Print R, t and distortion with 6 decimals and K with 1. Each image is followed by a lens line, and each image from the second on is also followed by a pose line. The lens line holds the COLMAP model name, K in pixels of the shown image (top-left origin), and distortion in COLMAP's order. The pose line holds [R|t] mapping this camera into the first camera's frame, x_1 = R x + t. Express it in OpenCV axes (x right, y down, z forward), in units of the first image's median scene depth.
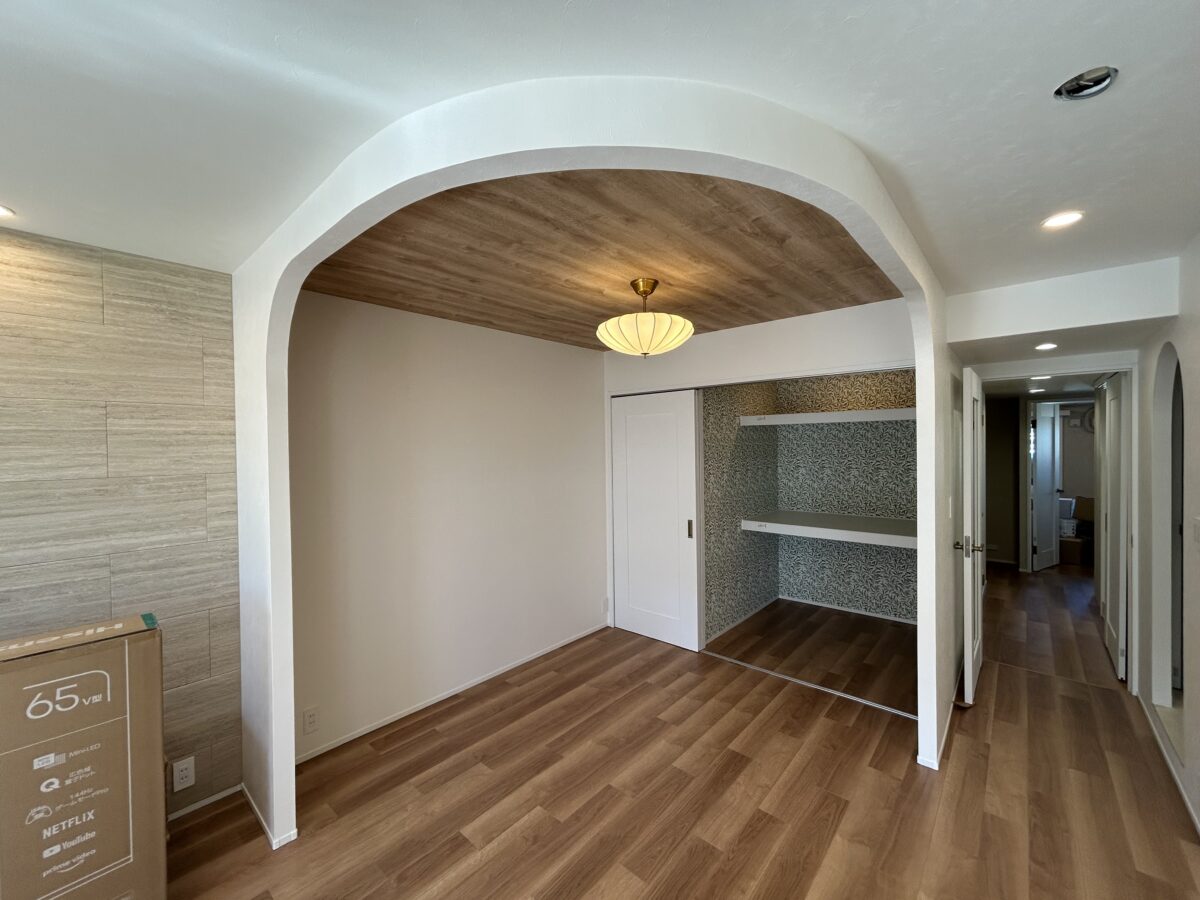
lens RADIAL K [[481.4, 0, 598.3], [0, 481.4, 445.8], [0, 0, 1]] dist [0.000404, -0.000033]
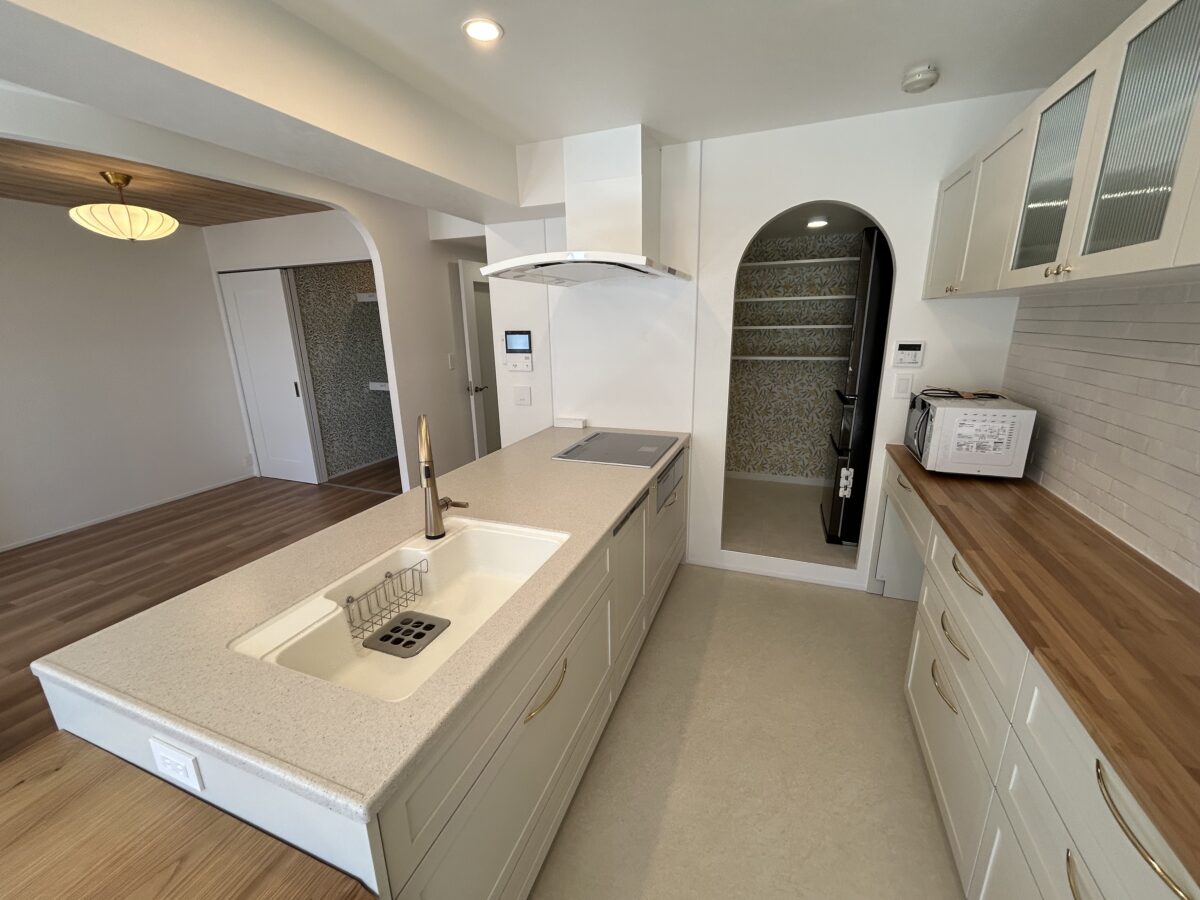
lens RADIAL K [[481.4, 0, 601.9], [0, 481.4, 450.7], [0, 0, 1]] dist [0.000404, -0.000033]
pose [[0.934036, -0.092751, 0.344927, 0.633579], [0.001000, 0.966371, 0.257152, 0.010378], [-0.357178, -0.239844, 0.902717, -0.555655]]
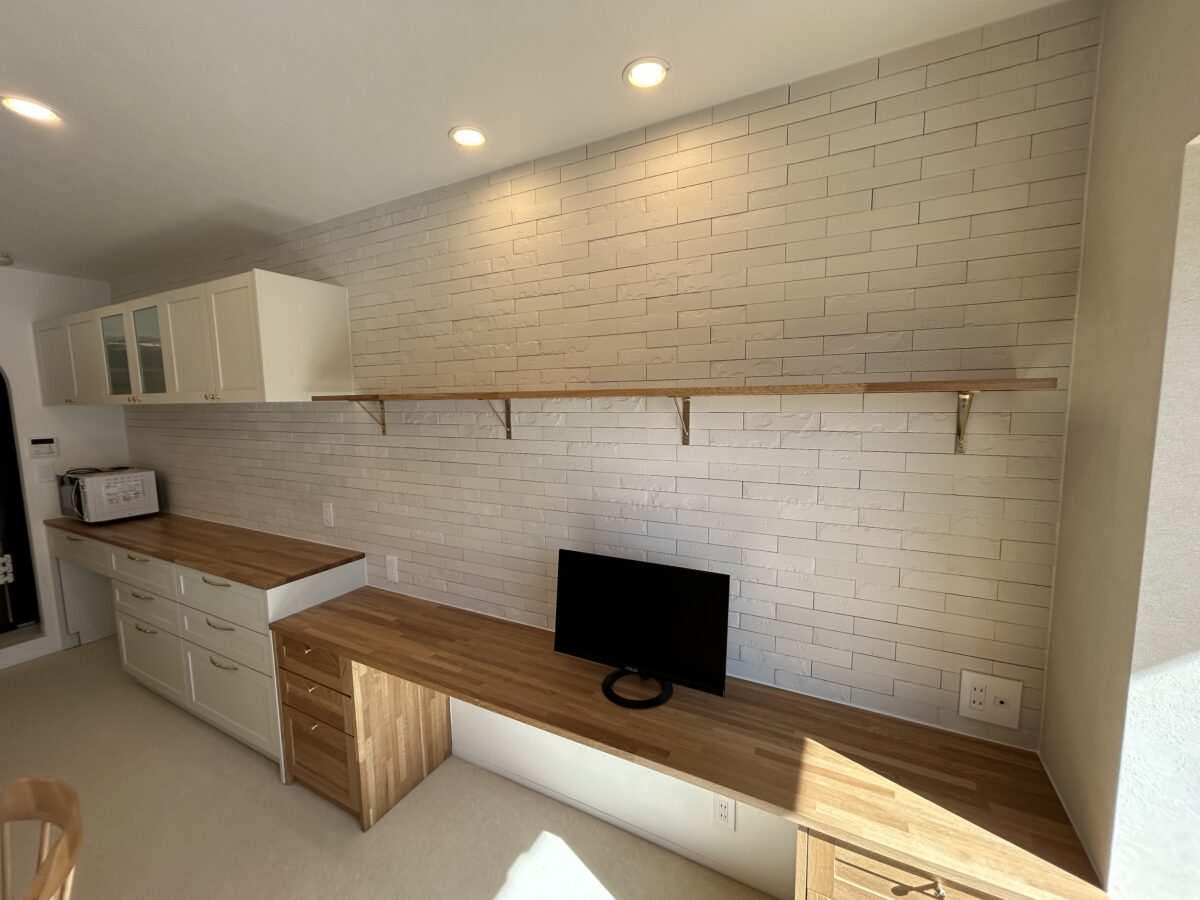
lens RADIAL K [[481.4, 0, 602.0], [0, 481.4, 452.9], [0, 0, 1]] dist [0.000404, -0.000033]
pose [[-0.249030, -0.089765, 0.964327, 0.093904], [0.015994, 0.995179, 0.096767, -0.006219], [-0.968364, 0.039521, -0.246394, -0.888876]]
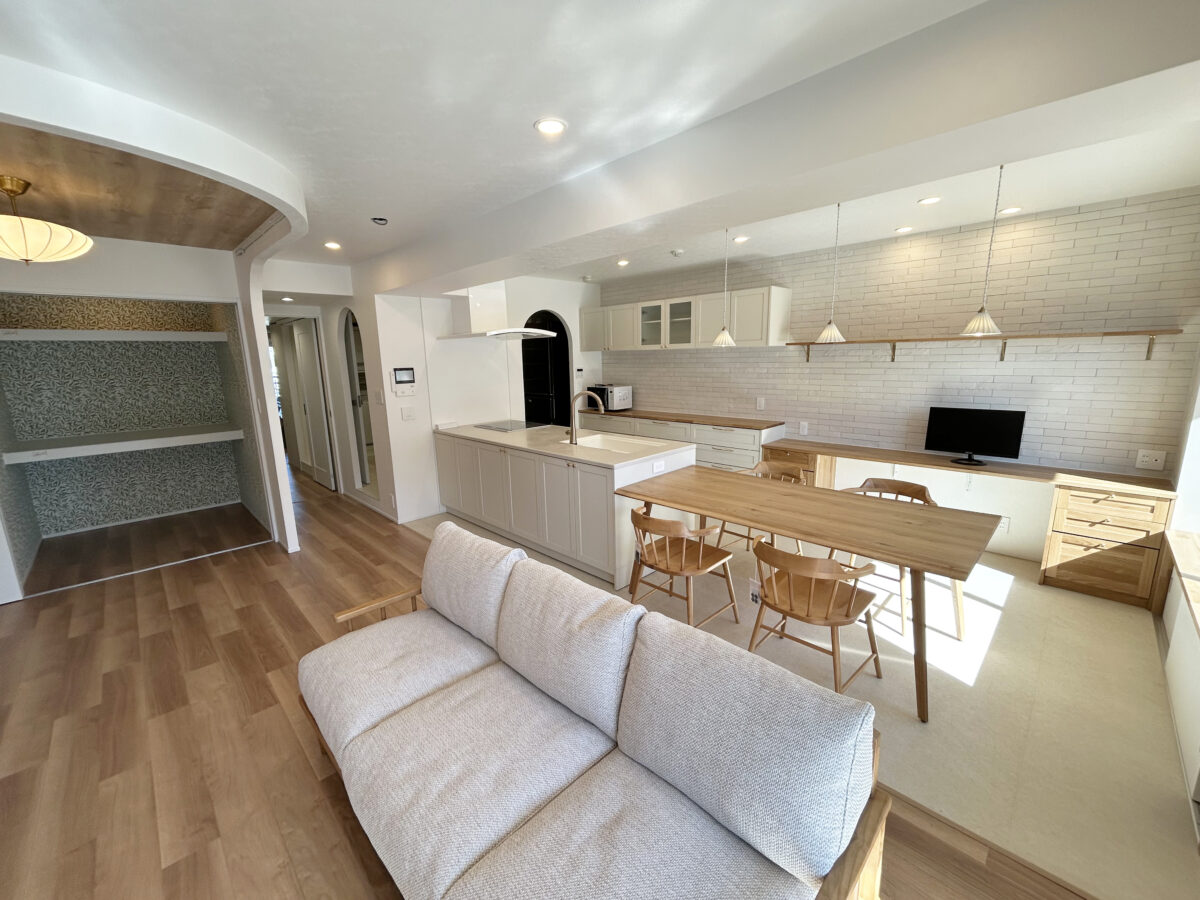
lens RADIAL K [[481.4, 0, 601.3], [0, 481.4, 452.1], [0, 0, 1]] dist [0.000404, -0.000033]
pose [[0.058182, -0.182078, 0.981561, -0.723829], [0.018404, 0.983255, 0.181301, 0.025423], [-0.998136, 0.007517, 0.060559, -0.159189]]
